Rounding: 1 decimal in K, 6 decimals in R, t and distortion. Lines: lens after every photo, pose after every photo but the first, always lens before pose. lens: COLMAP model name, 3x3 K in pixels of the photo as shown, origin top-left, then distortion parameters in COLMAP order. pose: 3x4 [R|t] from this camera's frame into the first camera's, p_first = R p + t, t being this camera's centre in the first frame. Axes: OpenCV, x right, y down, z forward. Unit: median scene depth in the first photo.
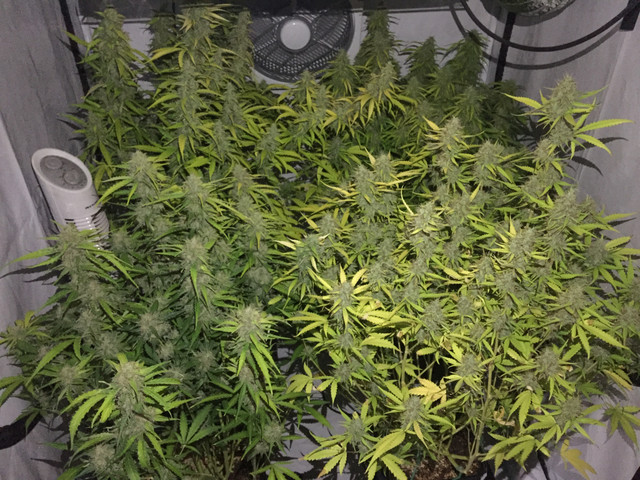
lens RADIAL K [[542.3, 0, 320.0], [0, 542.3, 240.0], [0, 0, 1]] dist [0.063411, -0.179451]
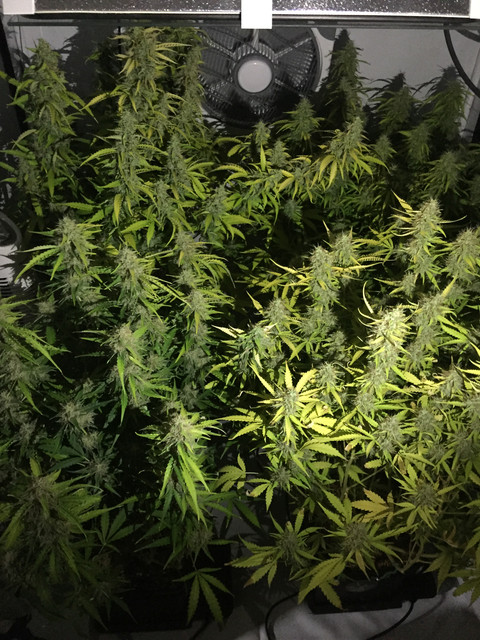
lens RADIAL K [[542.3, 0, 240.0], [0, 542.3, 320.0], [0, 0, 1]] dist [0.063411, -0.179451]
pose [[0.997043, 0.069020, -0.033778, -0.012489], [-0.065197, 0.992487, 0.103529, -0.103593], [0.040670, -0.101021, 0.994053, 0.114476]]
